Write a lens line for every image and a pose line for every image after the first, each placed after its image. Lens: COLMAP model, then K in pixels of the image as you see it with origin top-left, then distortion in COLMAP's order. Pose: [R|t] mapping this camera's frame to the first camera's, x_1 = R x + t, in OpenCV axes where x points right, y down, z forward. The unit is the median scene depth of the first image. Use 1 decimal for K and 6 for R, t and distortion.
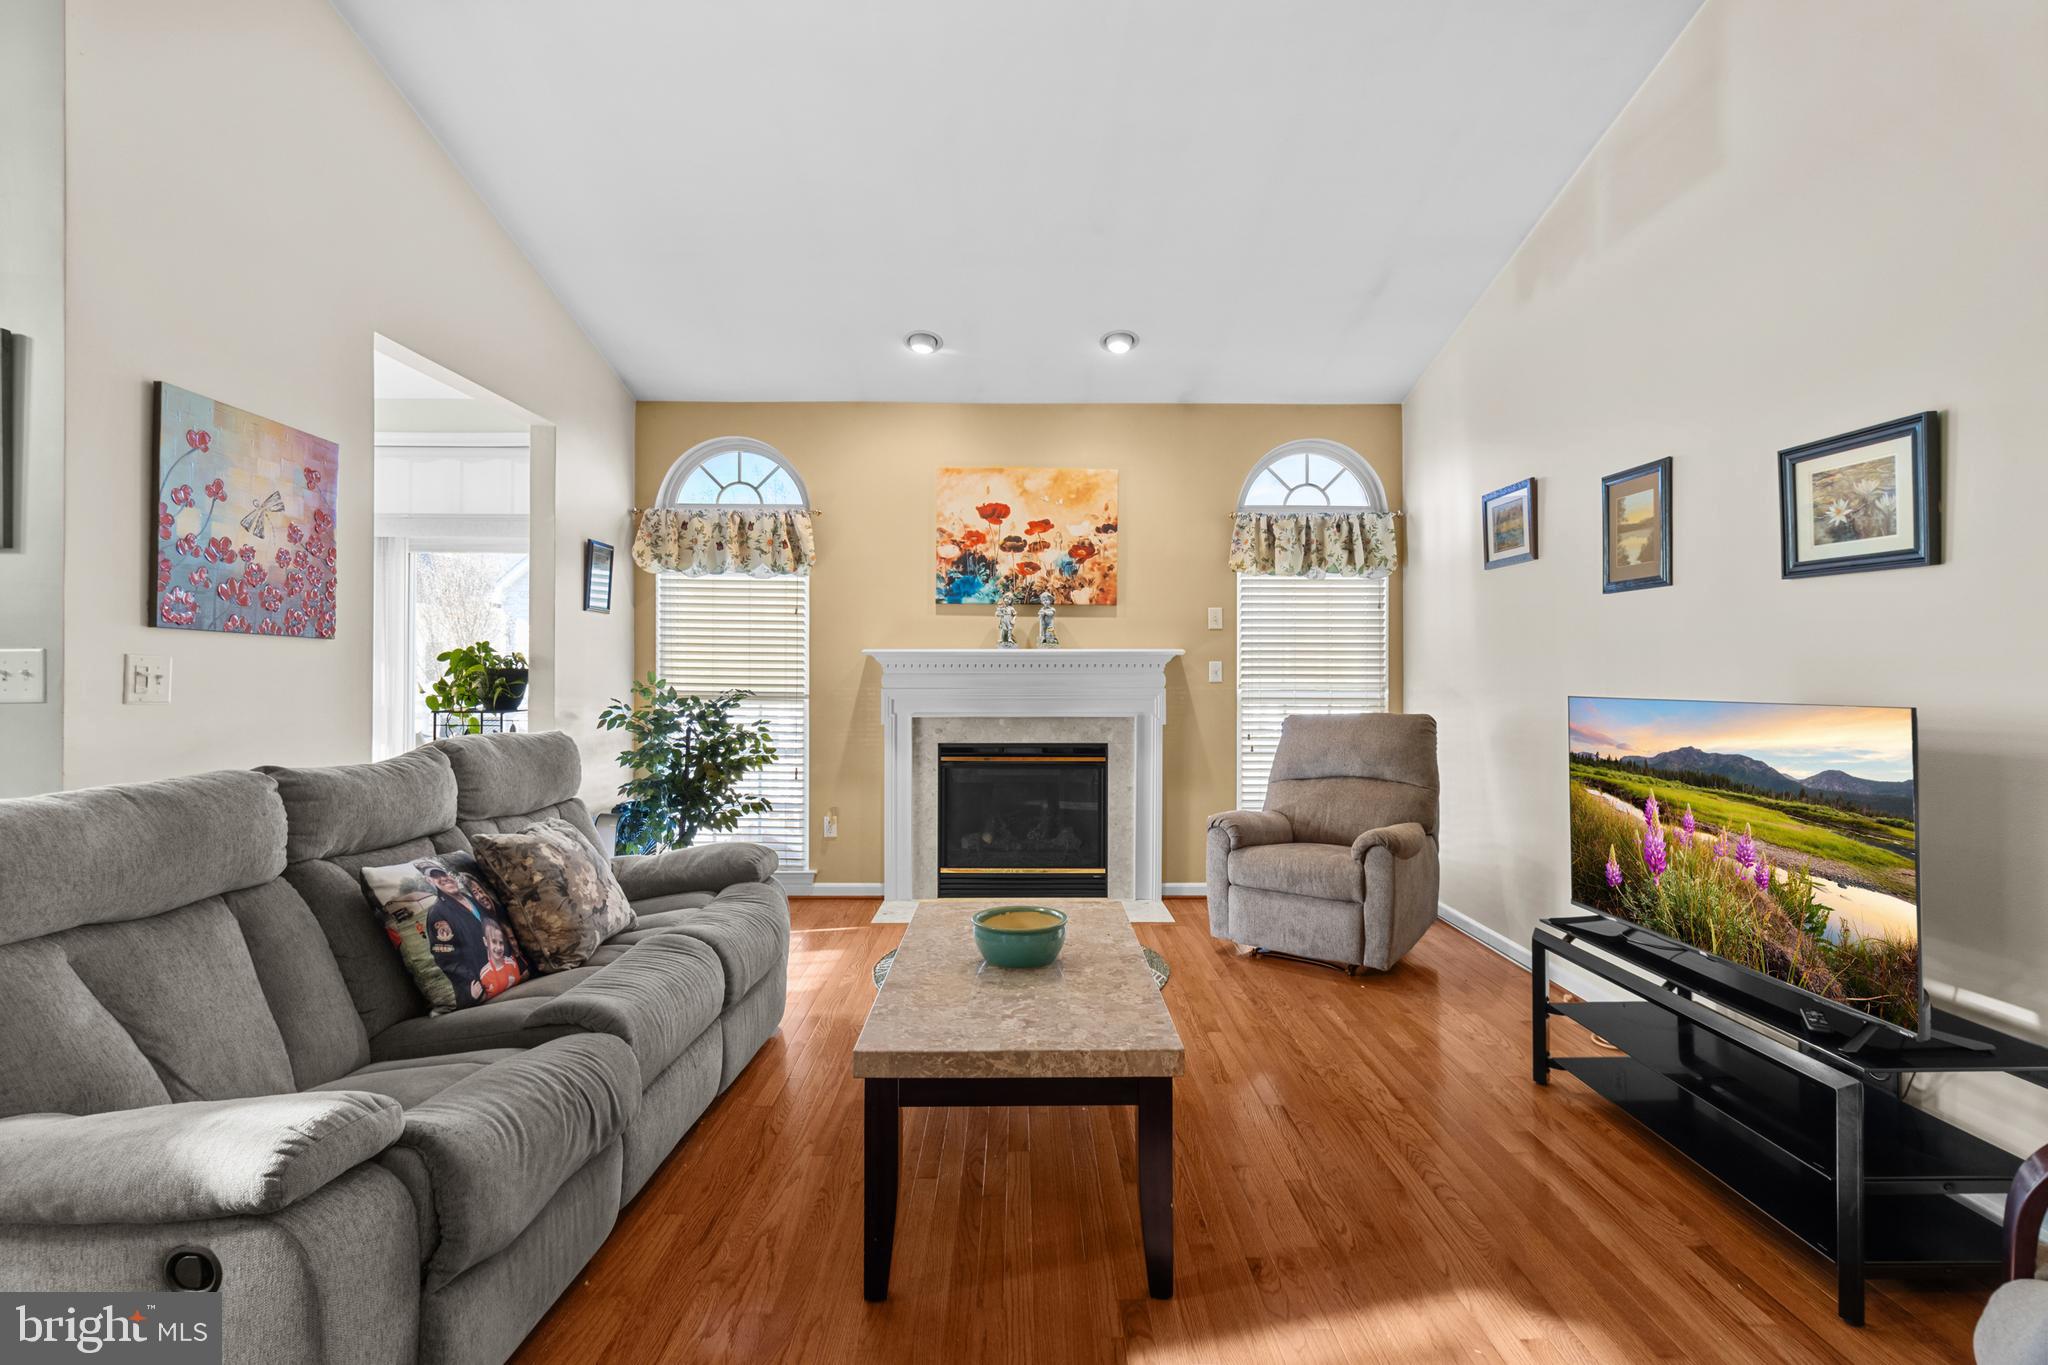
lens RADIAL K [[949.1, 0, 1029.8], [0, 949.1, 659.5], [0, 0, 1]] dist [0.001235, 0.000413]
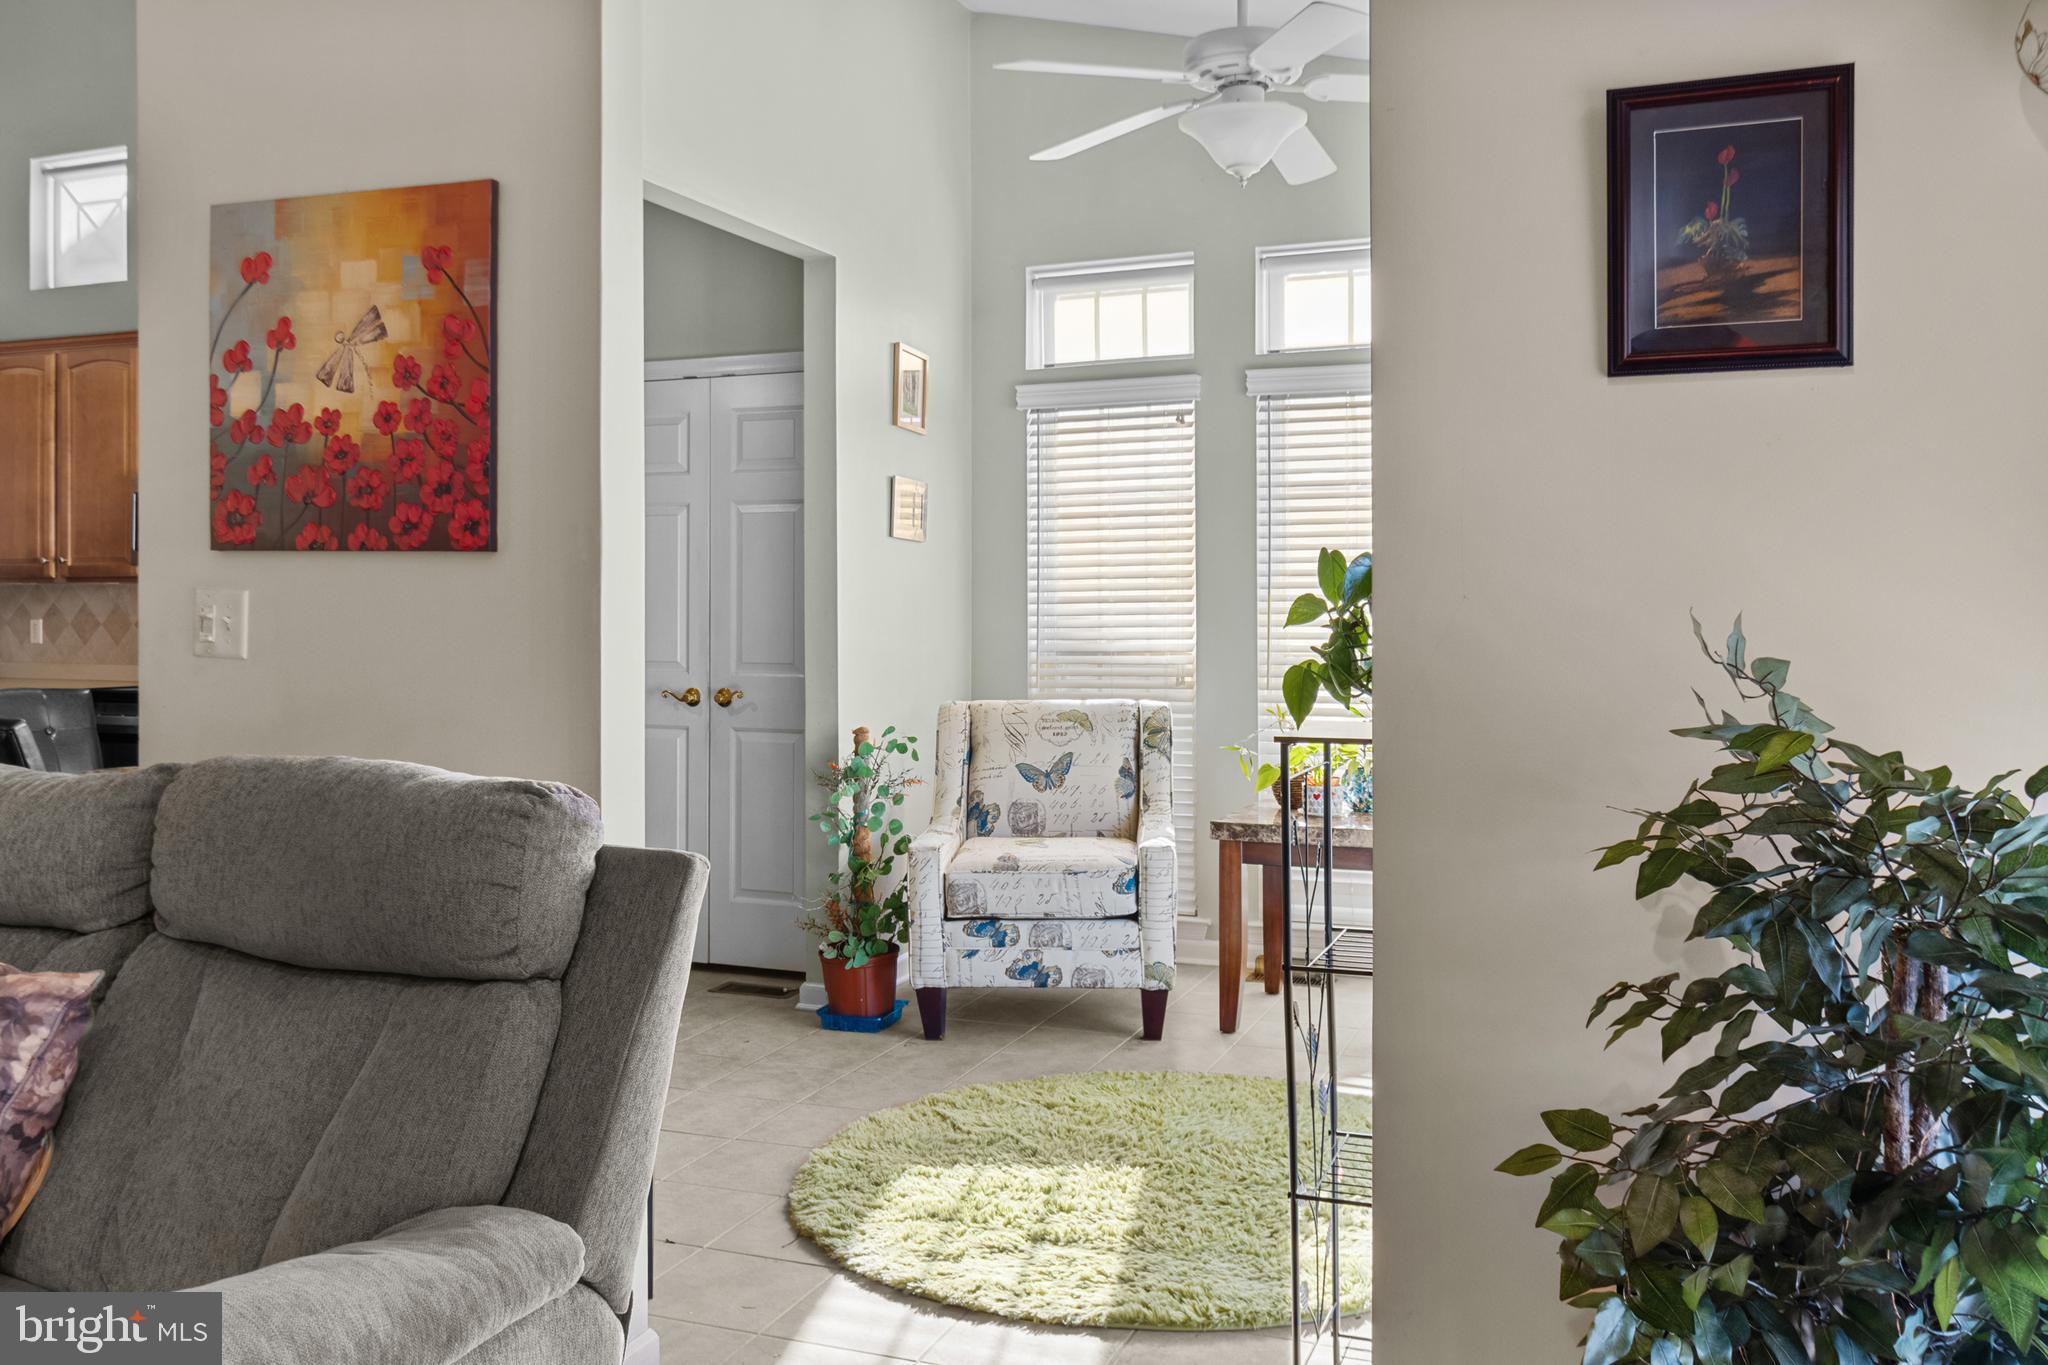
lens RADIAL K [[1641.6, 0, 1031.8], [0, 1641.6, 602.3], [0, 0, 1]] dist [0.005972, 0.001474]
pose [[-0.375335, -0.005664, -0.926872, -0.001094], [0.009647, 0.999903, -0.010017, 0.010758], [0.926839, -0.012701, -0.375244, 0.919084]]
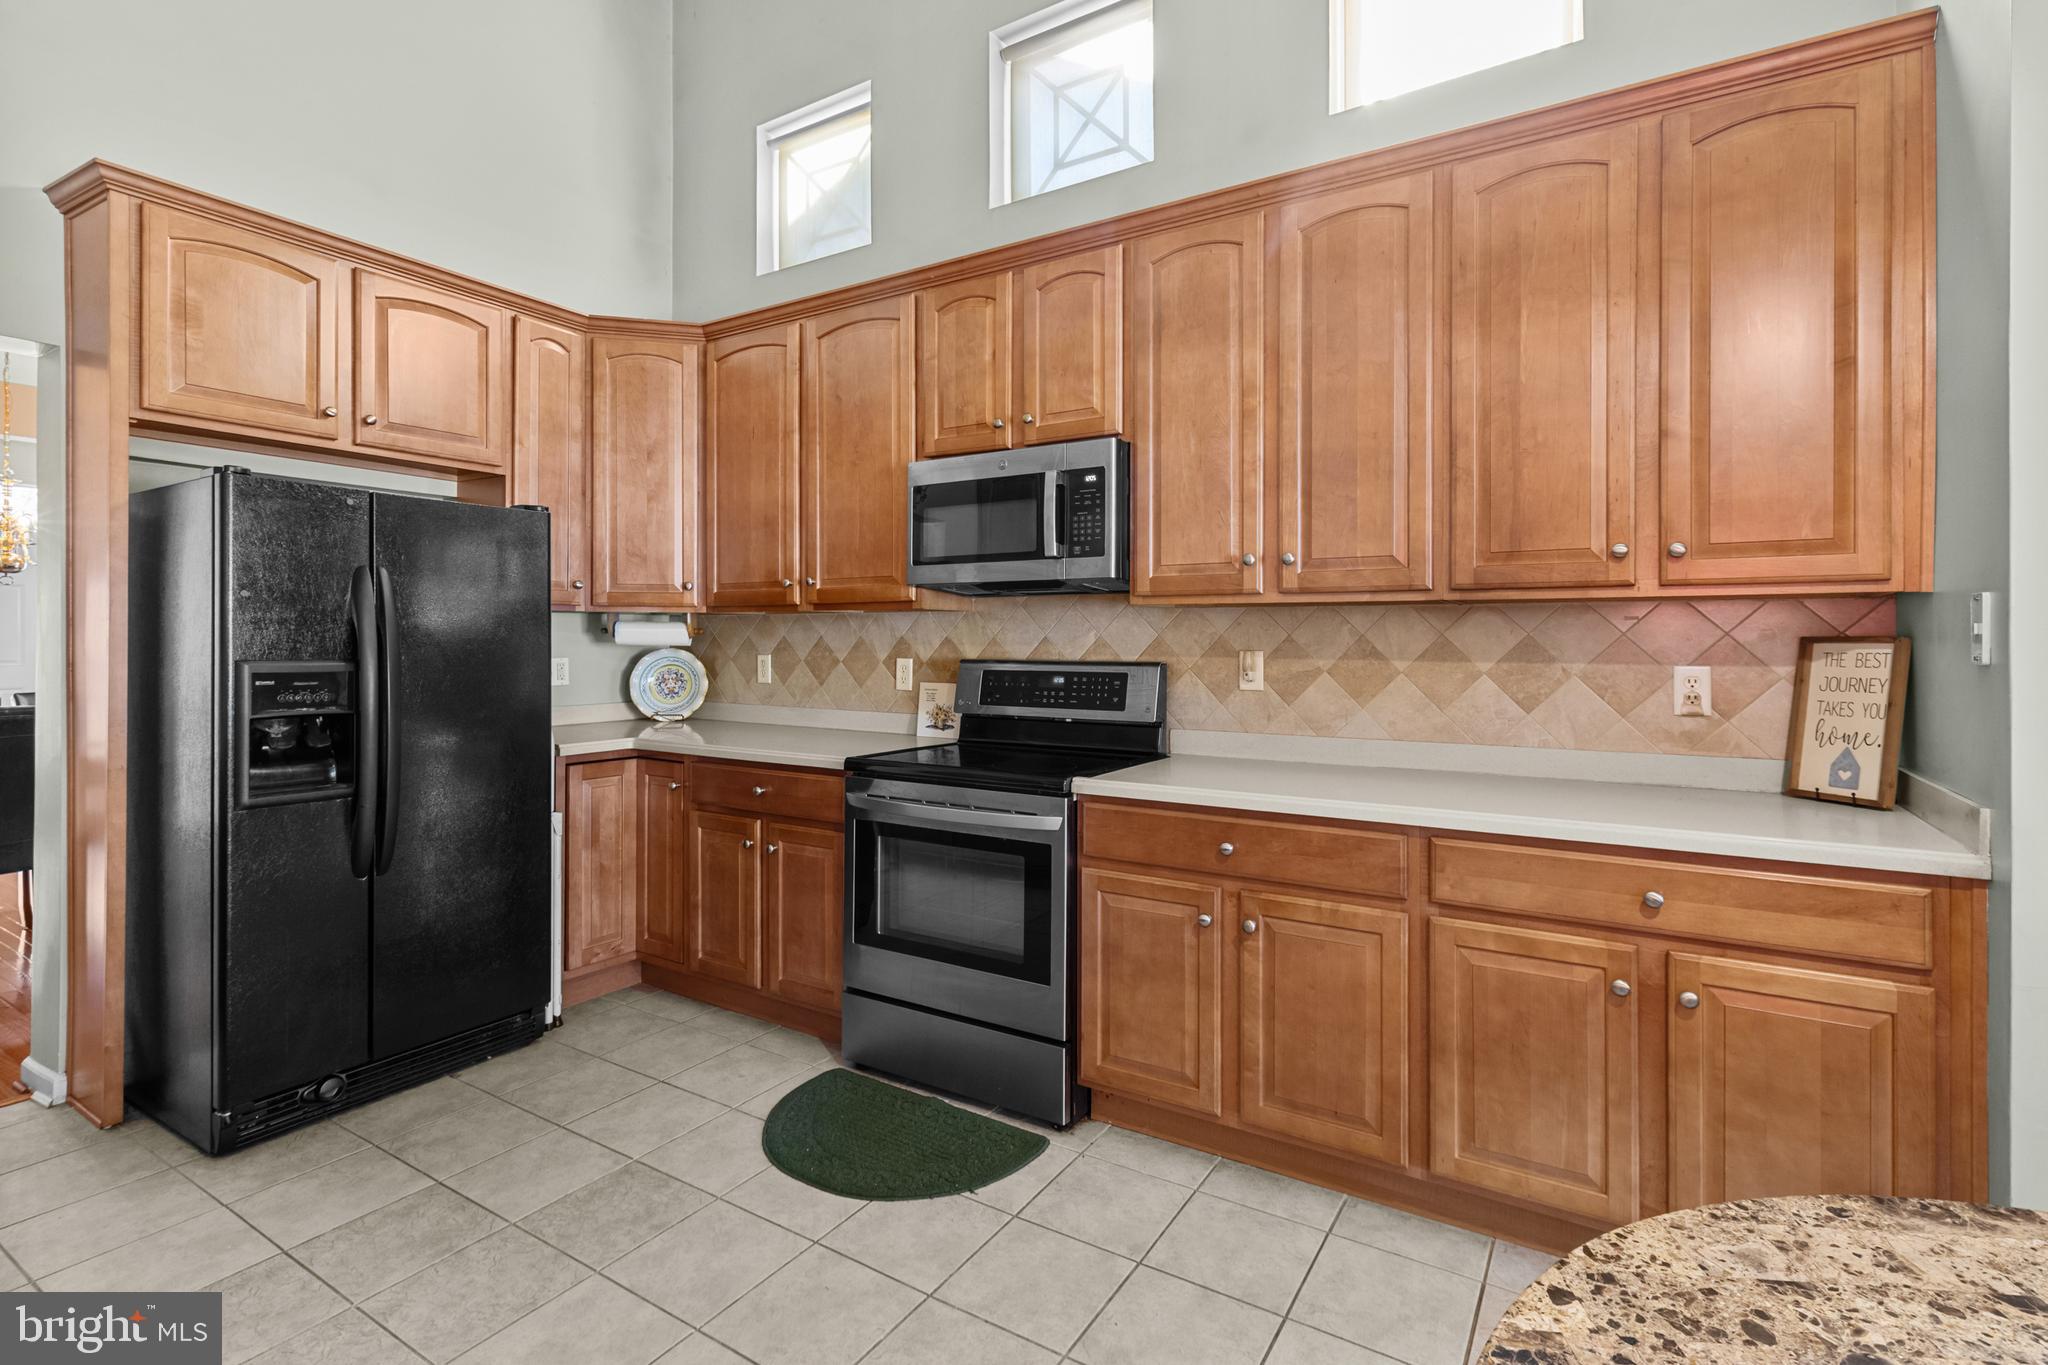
lens RADIAL K [[954.6, 0, 1036.2], [0, 954.6, 644.1], [0, 0, 1]] dist [0.000482, -0.000292]
pose [[-0.534509, 0.000530, -0.845163, -0.543029], [0.008962, 0.999947, -0.005041, -0.001049], [0.845115, -0.010269, -0.534486, 0.076359]]
